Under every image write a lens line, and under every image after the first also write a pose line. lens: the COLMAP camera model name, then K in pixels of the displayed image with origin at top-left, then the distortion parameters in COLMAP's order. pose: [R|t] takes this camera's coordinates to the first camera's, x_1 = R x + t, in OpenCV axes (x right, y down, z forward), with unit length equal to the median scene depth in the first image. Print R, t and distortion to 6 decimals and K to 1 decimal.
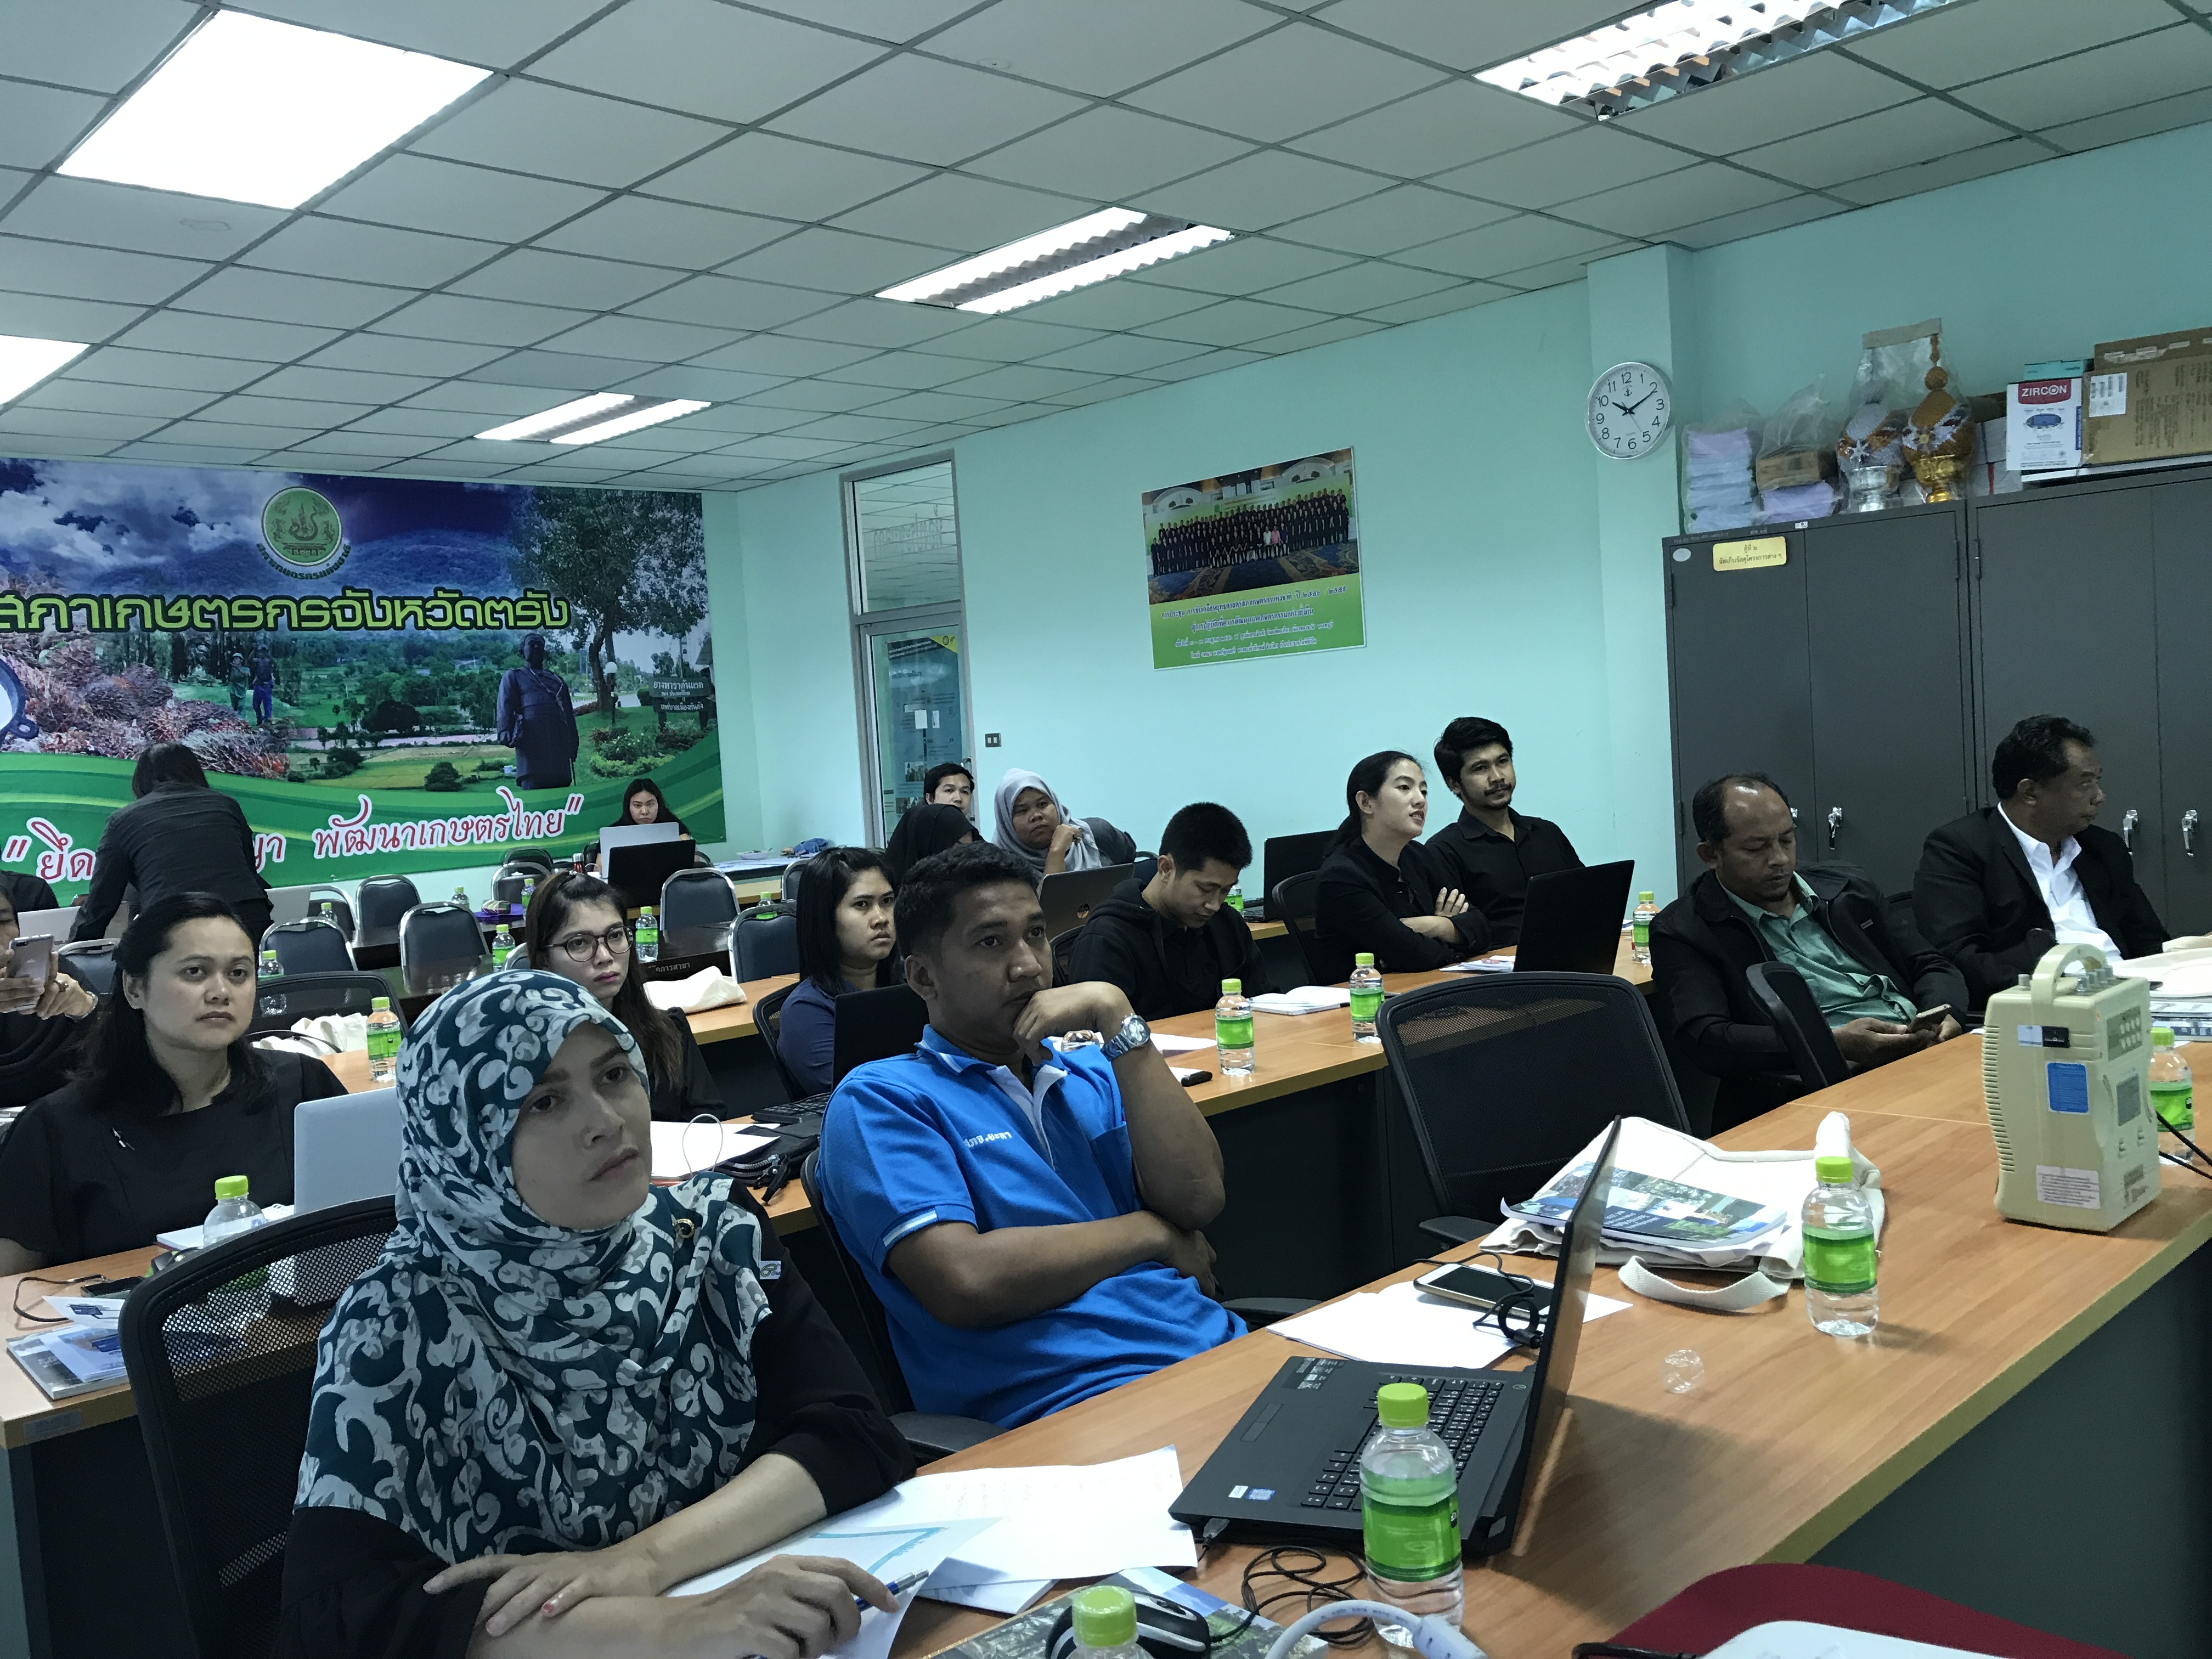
lens RADIAL K [[1819.2, 0, 1122.3], [0, 1819.2, 807.2], [0, 0, 1]] dist [0.050529, -0.072993]
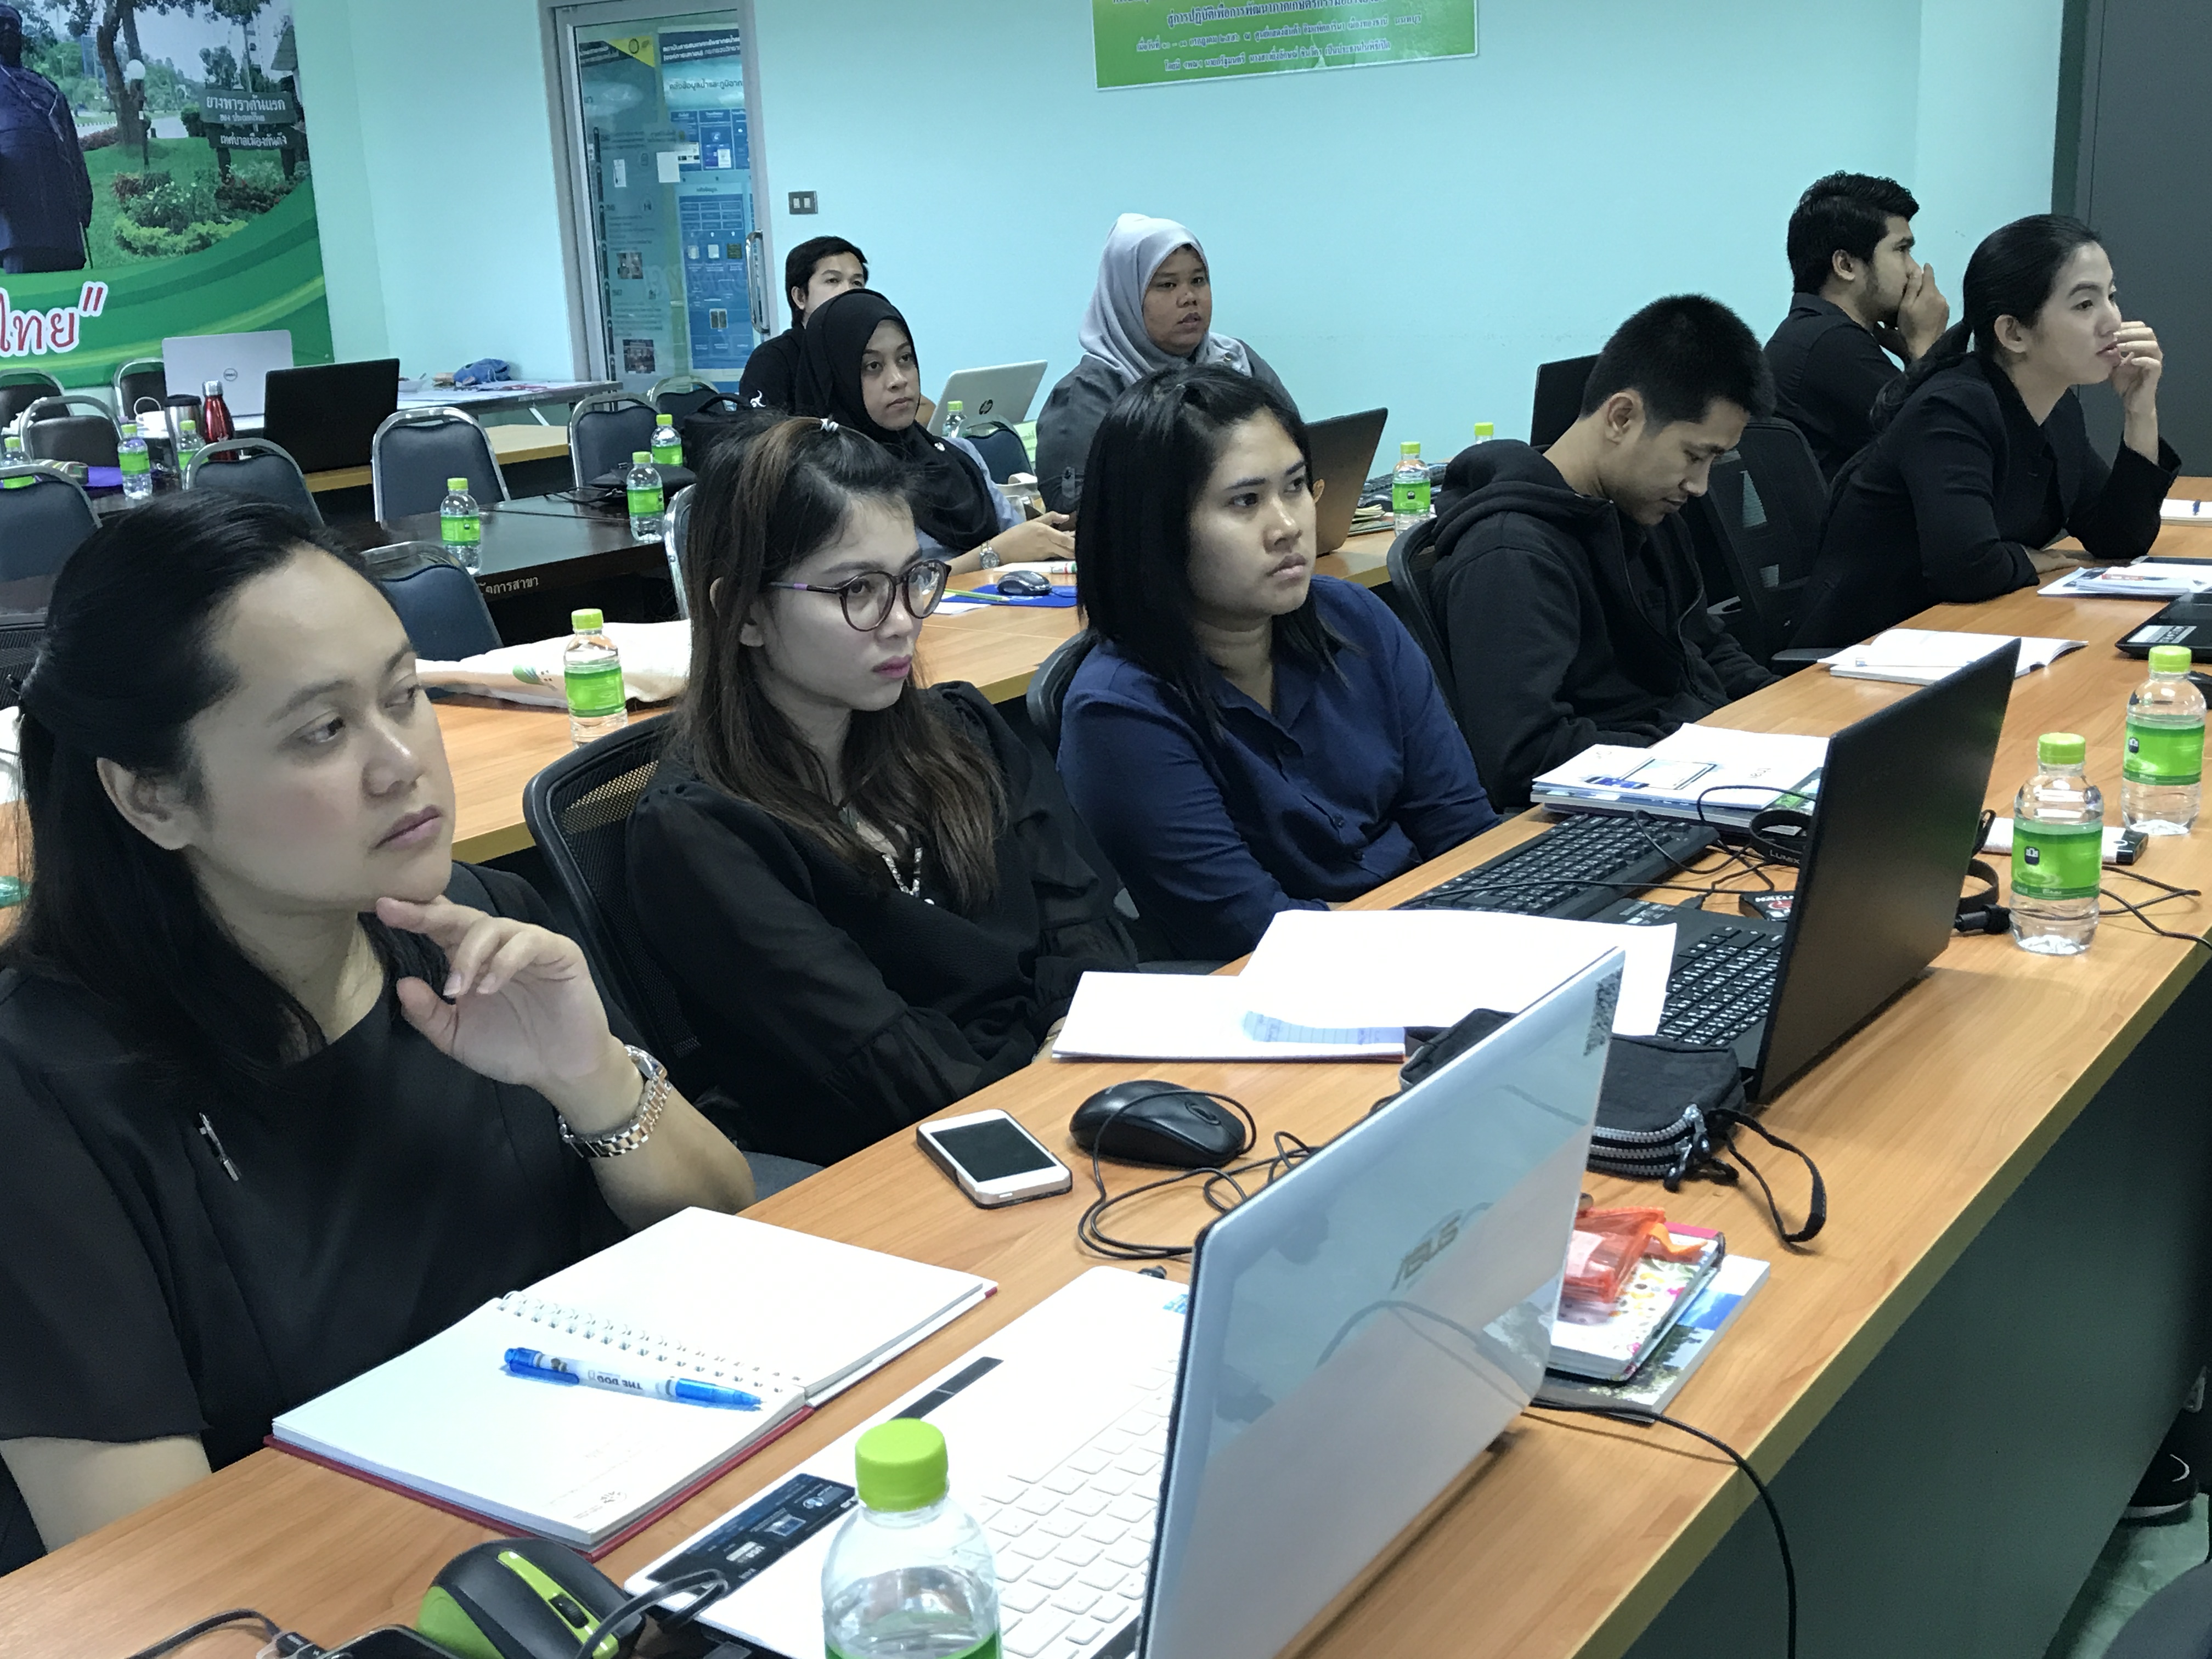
lens RADIAL K [[2367.3, 0, 1101.1], [0, 2367.3, 824.4], [0, 0, 1]] dist [0.020841, 0.000000]
pose [[0.984952, -0.027541, 0.170617, -0.104963], [-0.008483, 0.978327, 0.206892, 0.002815], [-0.172618, -0.205226, 0.963372, 0.127587]]
